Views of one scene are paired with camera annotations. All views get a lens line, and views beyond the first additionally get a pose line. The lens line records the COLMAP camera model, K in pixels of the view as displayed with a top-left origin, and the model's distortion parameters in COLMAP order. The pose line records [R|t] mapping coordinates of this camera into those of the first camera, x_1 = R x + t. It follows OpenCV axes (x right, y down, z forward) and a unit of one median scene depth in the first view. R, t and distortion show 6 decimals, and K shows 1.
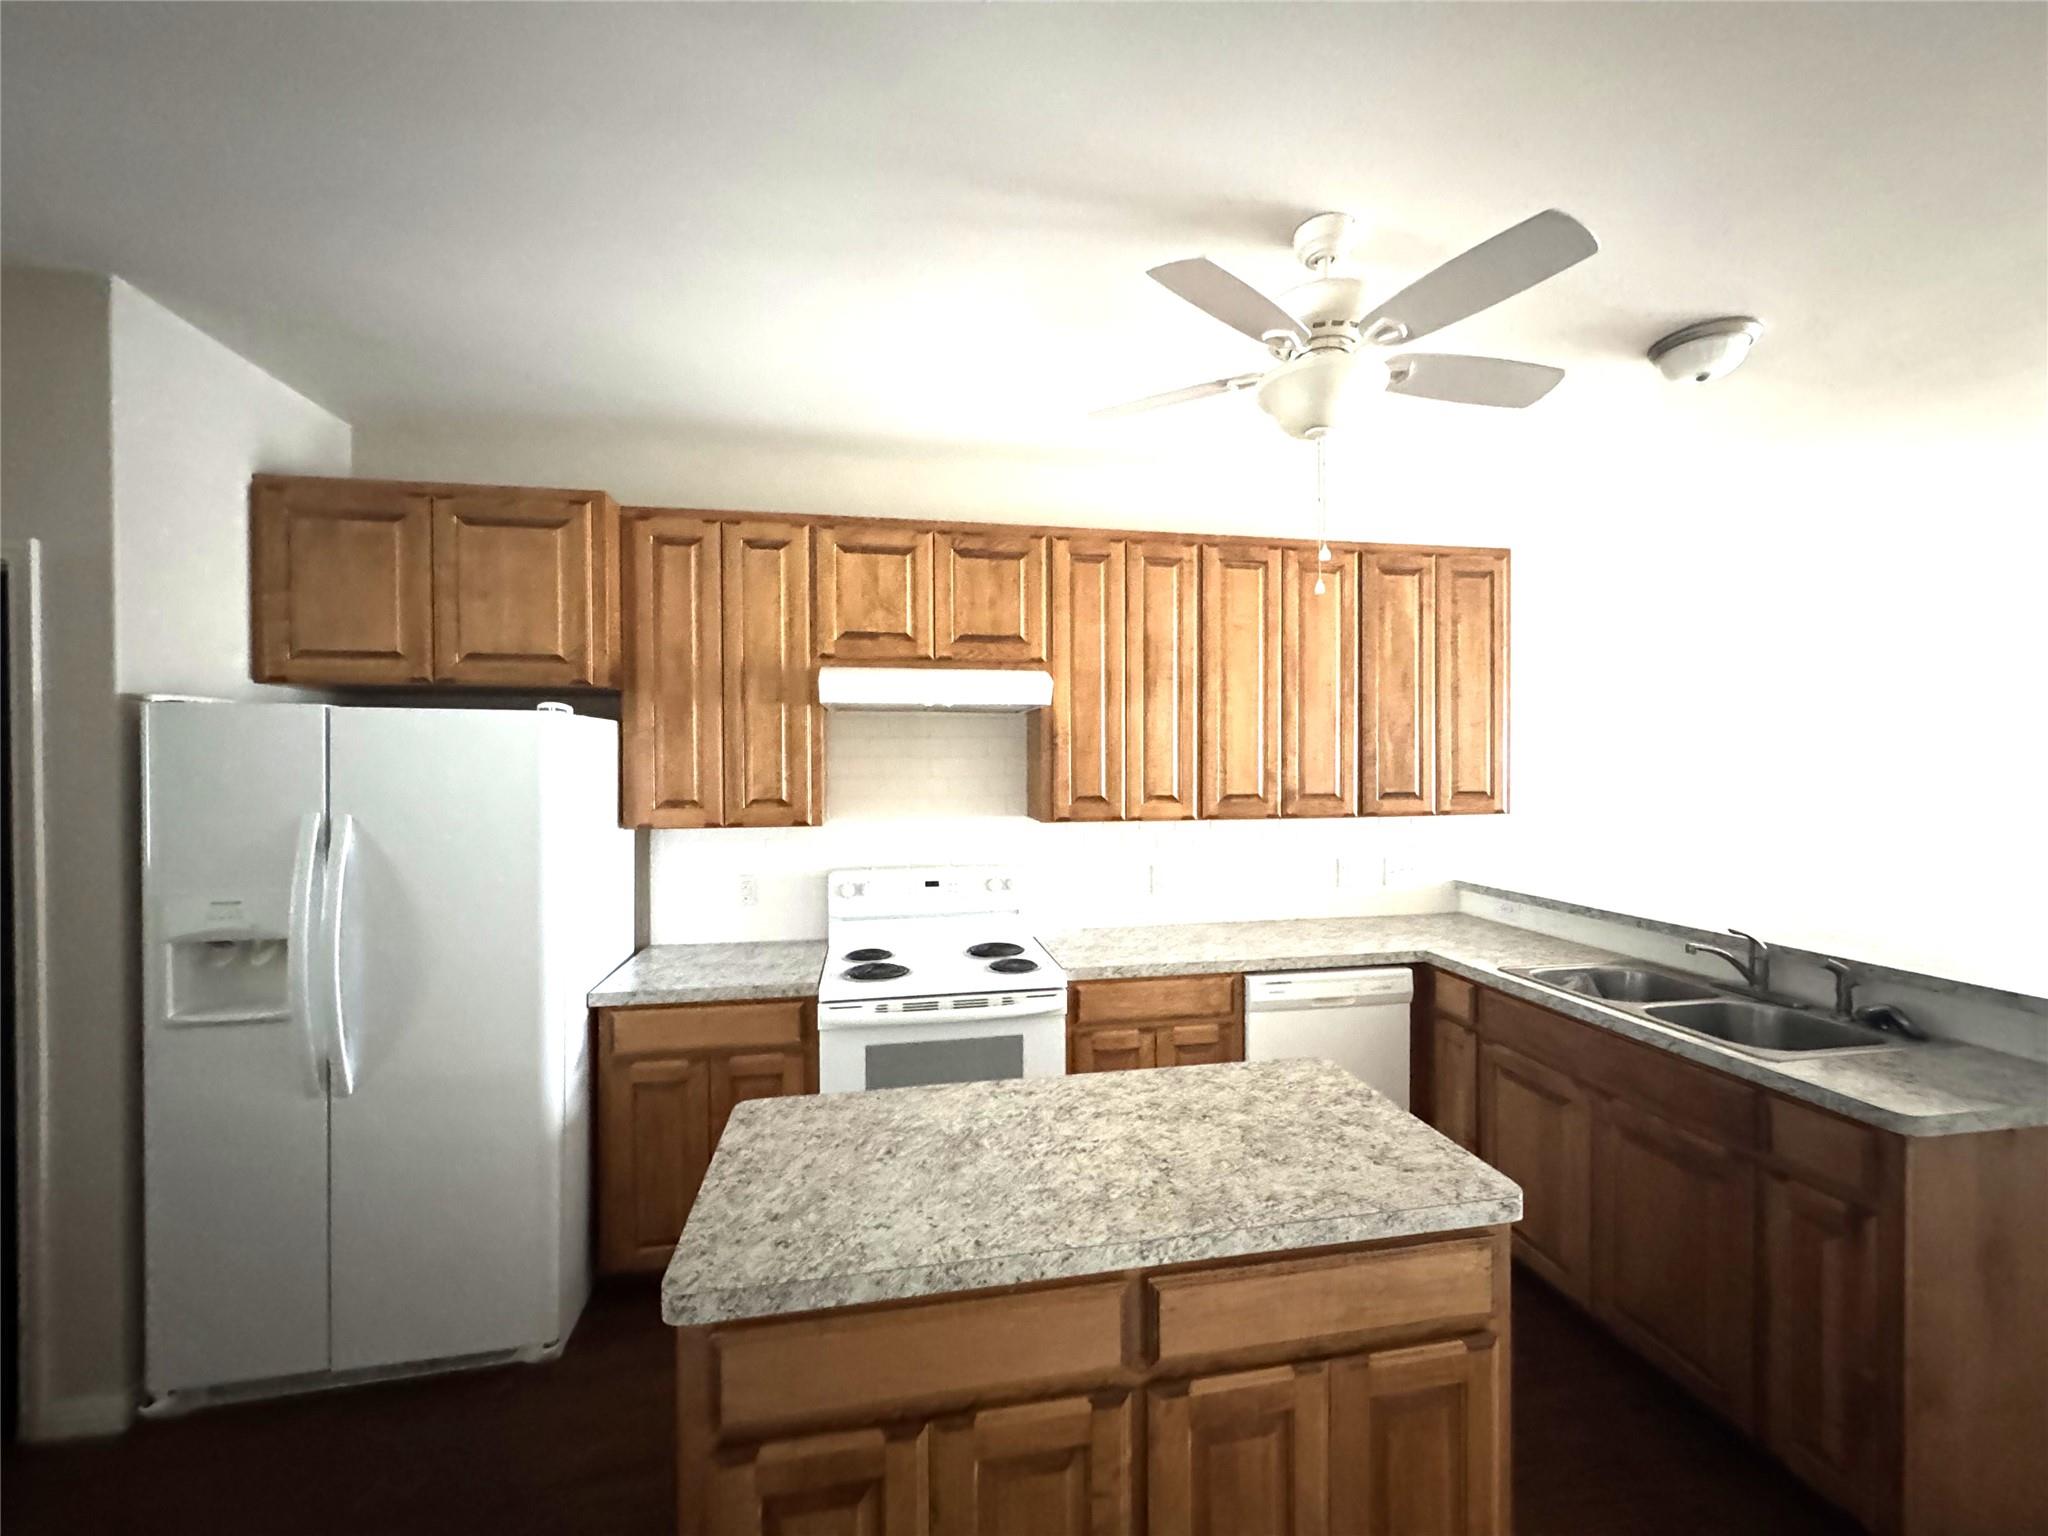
lens RADIAL K [[822.2, 0, 1025.1], [0, 822.2, 766.9], [0, 0, 1]] dist [-0.002391, -0.000197]
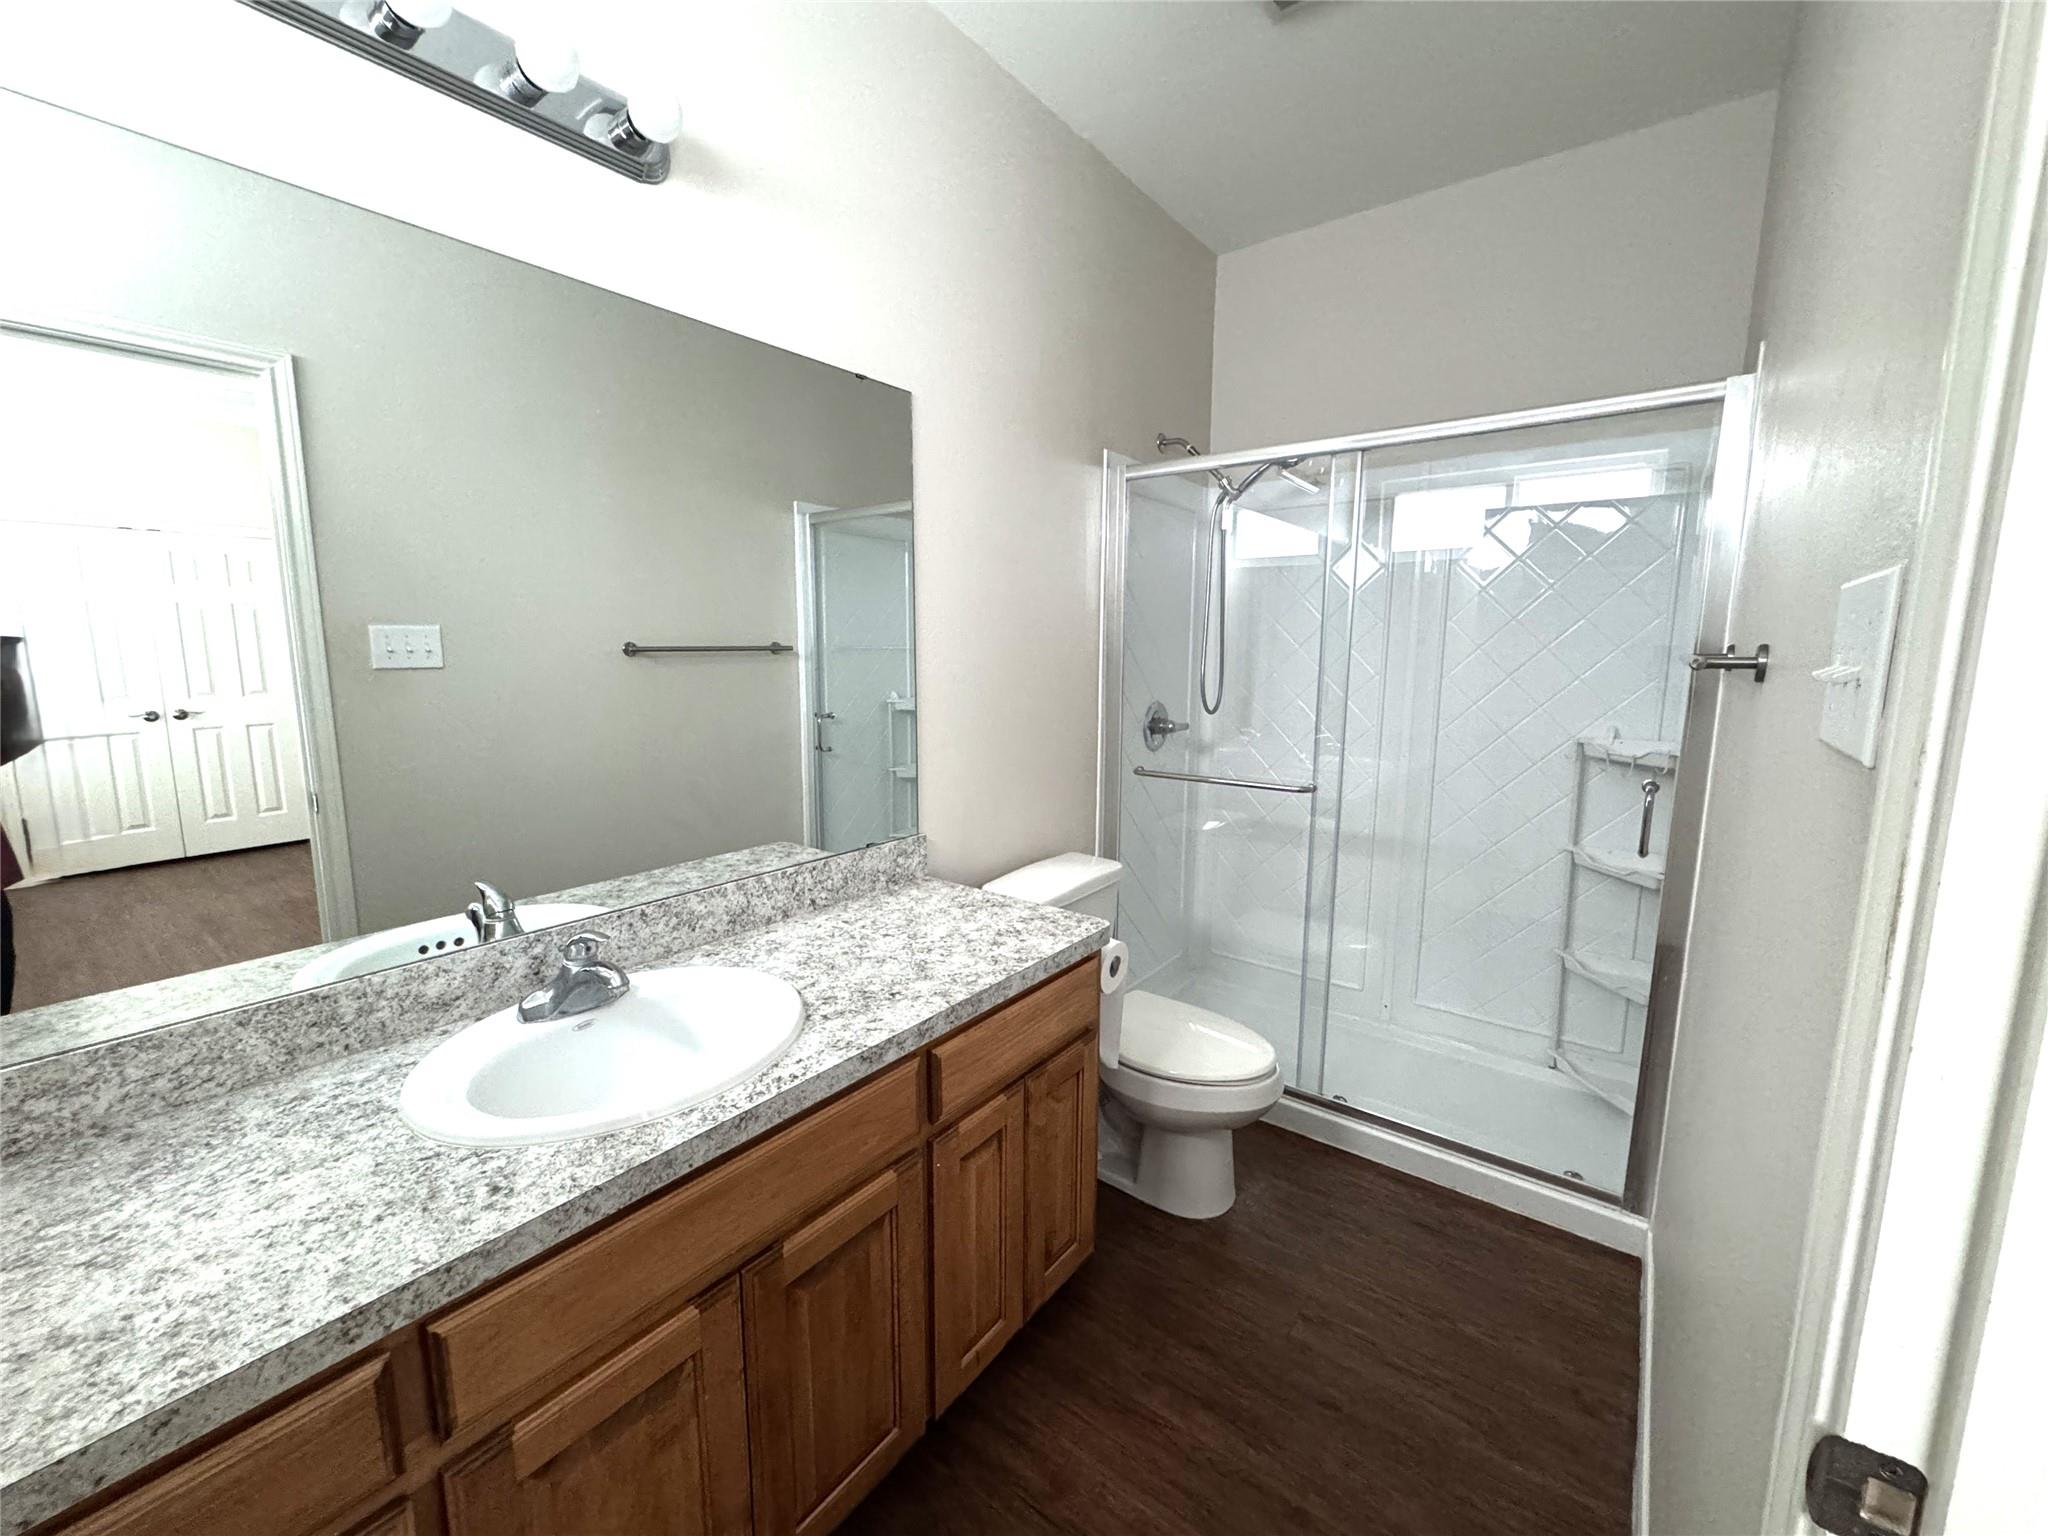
lens RADIAL K [[822.2, 0, 1035.6], [0, 822.2, 762.7], [0, 0, 1]] dist [-0.002391, -0.000197]
pose [[0.738185, -0.089155, 0.668681, -0.126570], [-0.003902, 0.990648, 0.136390, 0.035566], [-0.674587, -0.103290, 0.730933, 0.160794]]
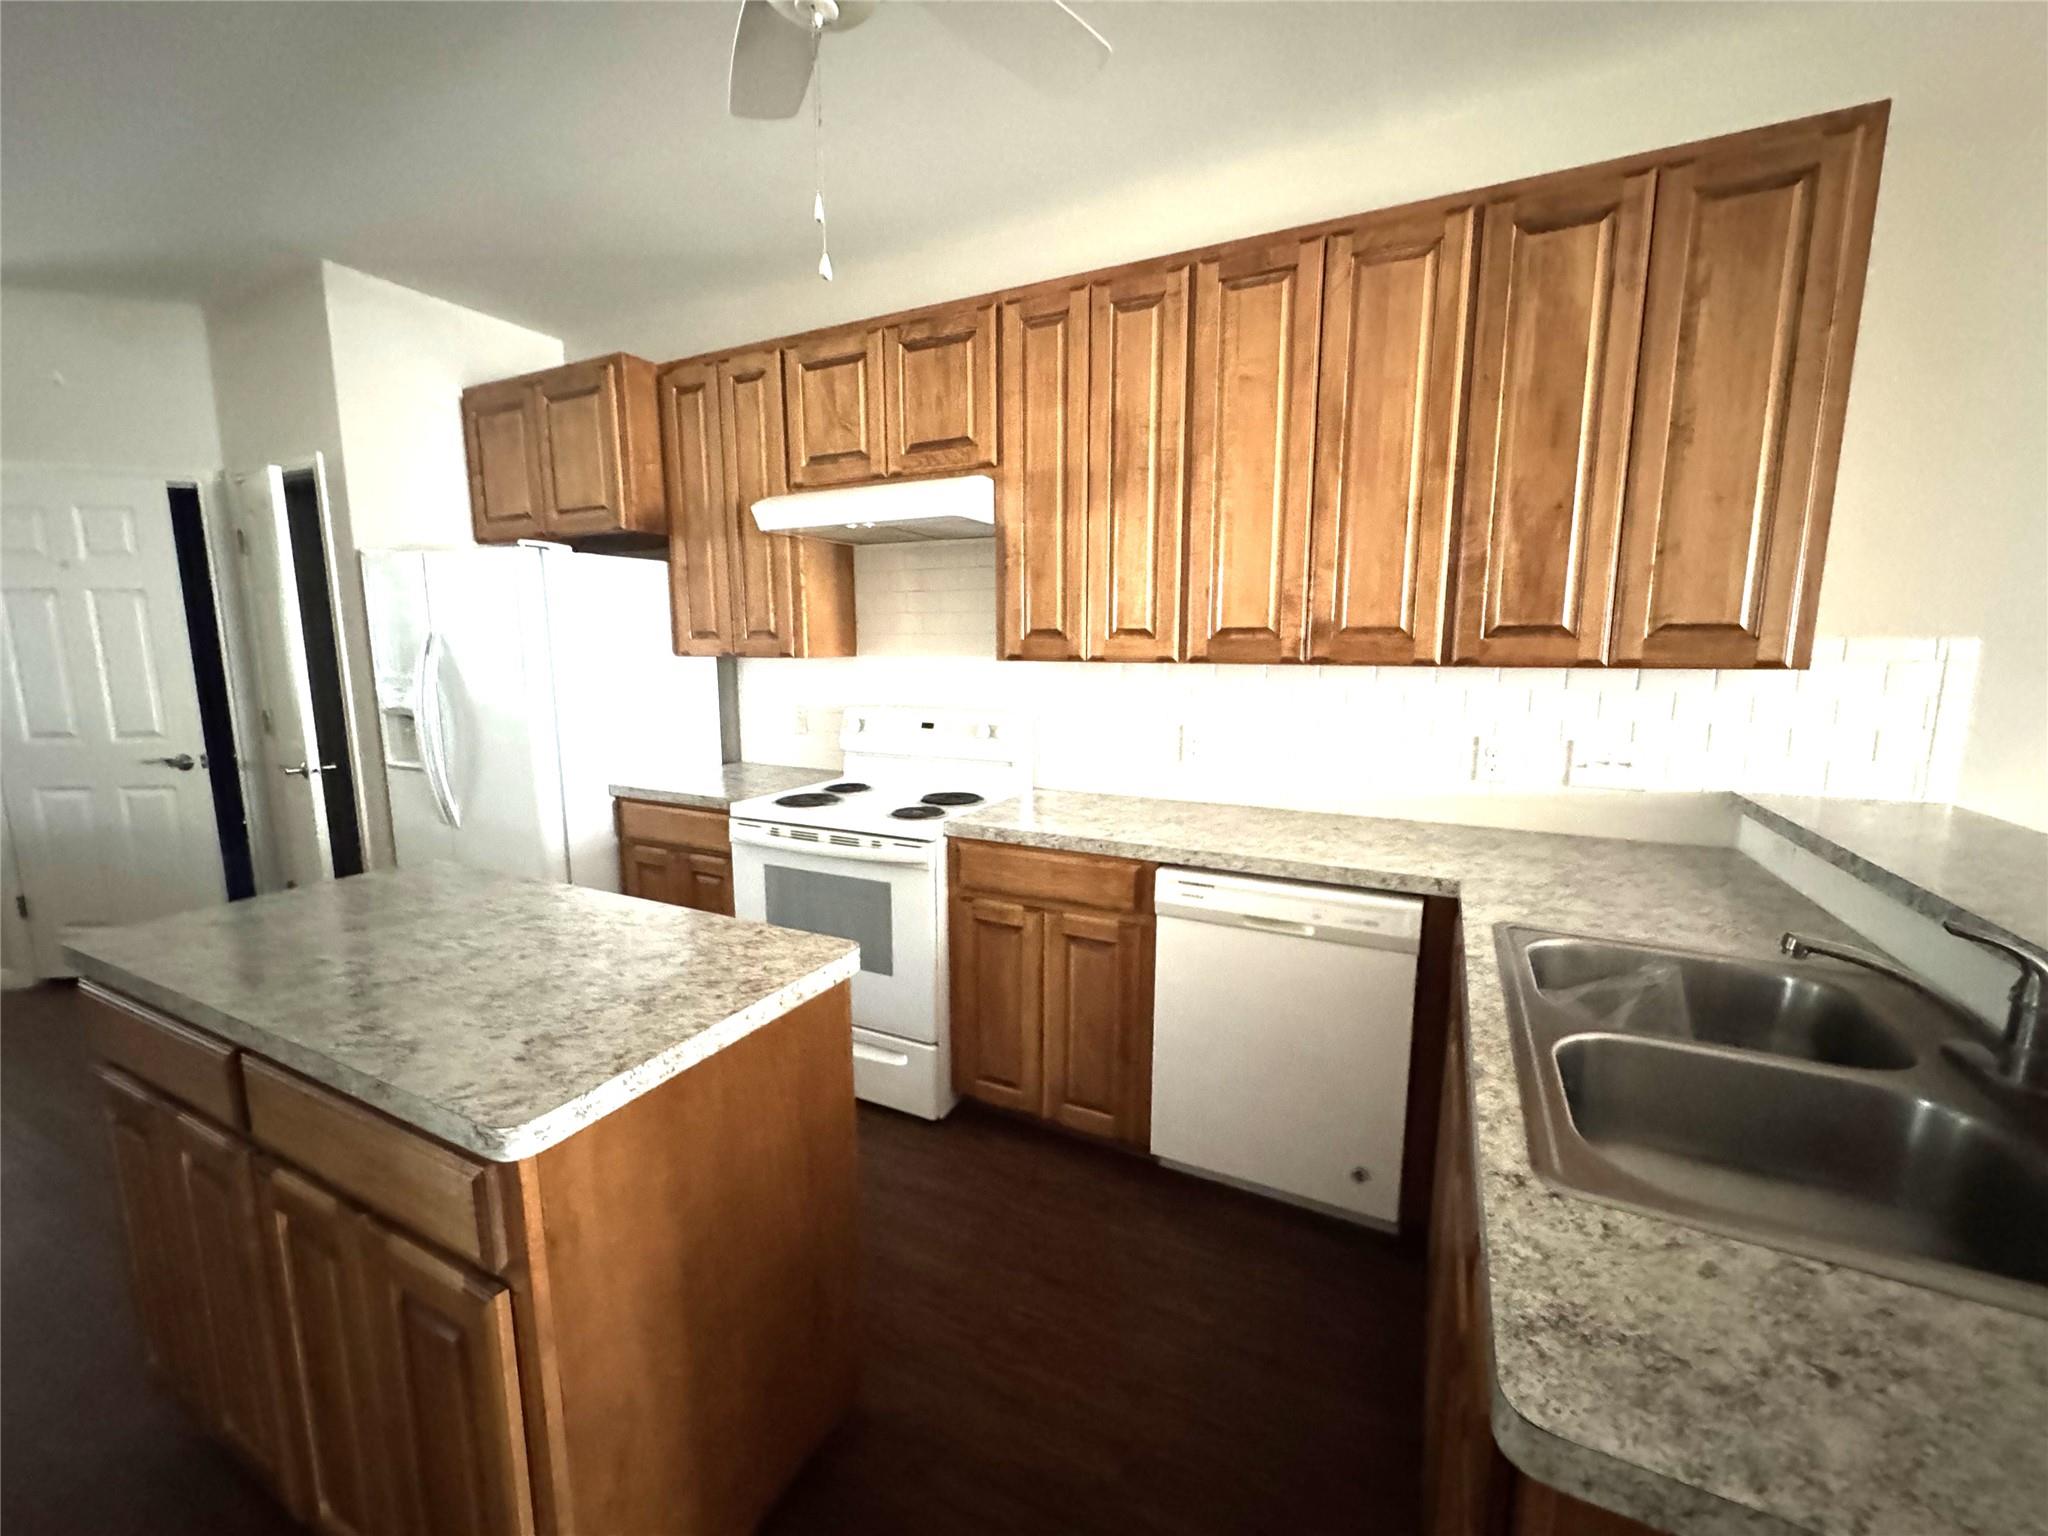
lens RADIAL K [[822.2, 0, 1022.1], [0, 822.2, 767.9], [0, 0, 1]] dist [-0.002391, -0.000197]
pose [[0.798062, 0.095291, -0.594993, 0.603960], [-0.007093, 0.988834, 0.148853, 0.053689], [0.602533, -0.114574, 0.789827, 0.342296]]
